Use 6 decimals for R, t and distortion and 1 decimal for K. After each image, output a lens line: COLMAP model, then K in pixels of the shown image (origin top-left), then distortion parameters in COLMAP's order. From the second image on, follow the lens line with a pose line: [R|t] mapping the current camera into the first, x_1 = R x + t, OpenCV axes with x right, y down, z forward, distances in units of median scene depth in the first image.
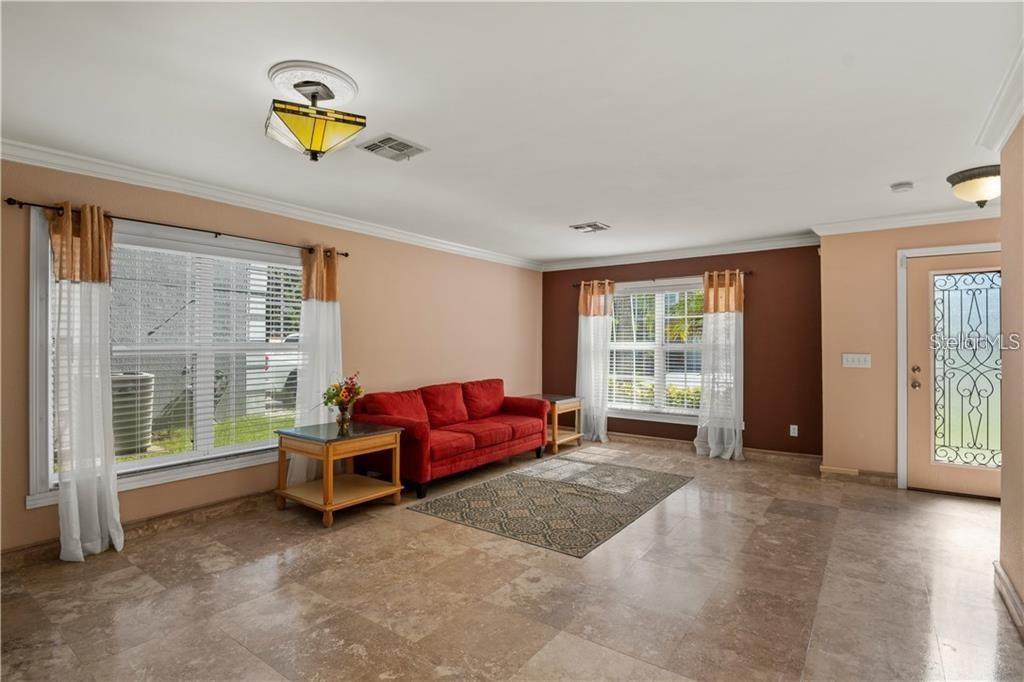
lens RADIAL K [[501.0, 0, 512.7], [0, 501.0, 340.2], [0, 0, 1]] dist [0.000009, 0.000446]
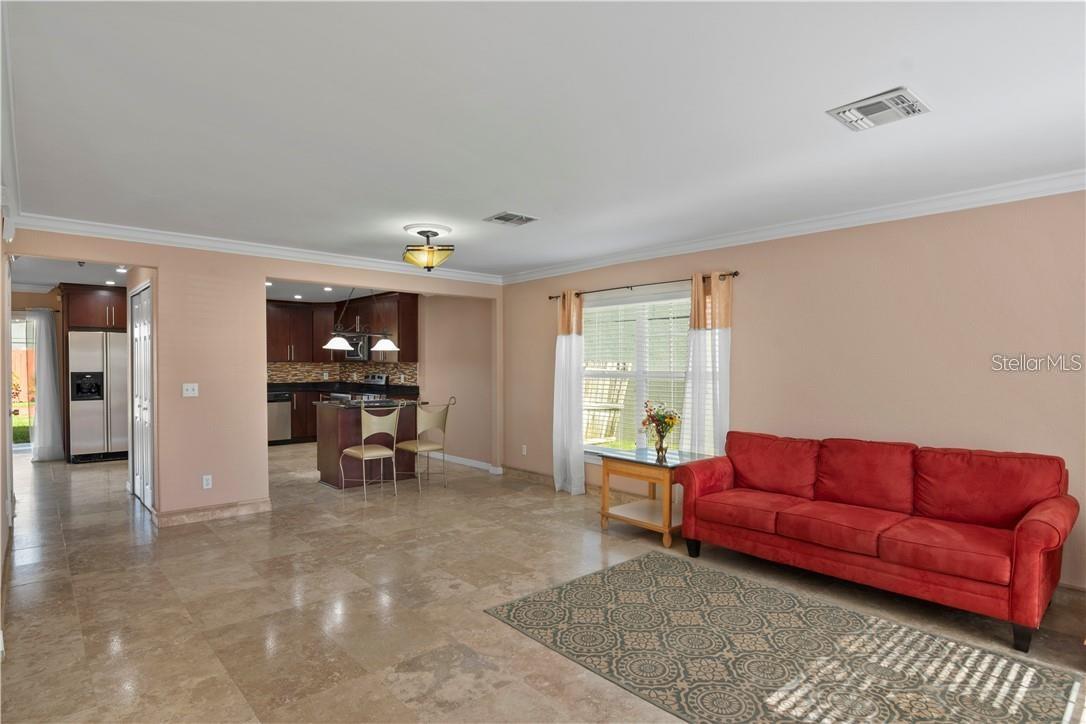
lens RADIAL K [[596.4, 0, 550.5], [0, 596.4, 364.4], [0, 0, 1]] dist [-0.007978, -0.000677]
pose [[-0.216848, -0.006822, -0.976181, 1.112393], [-0.000618, 0.999976, -0.006850, 0.000477], [0.976205, -0.000882, -0.216847, 1.299302]]
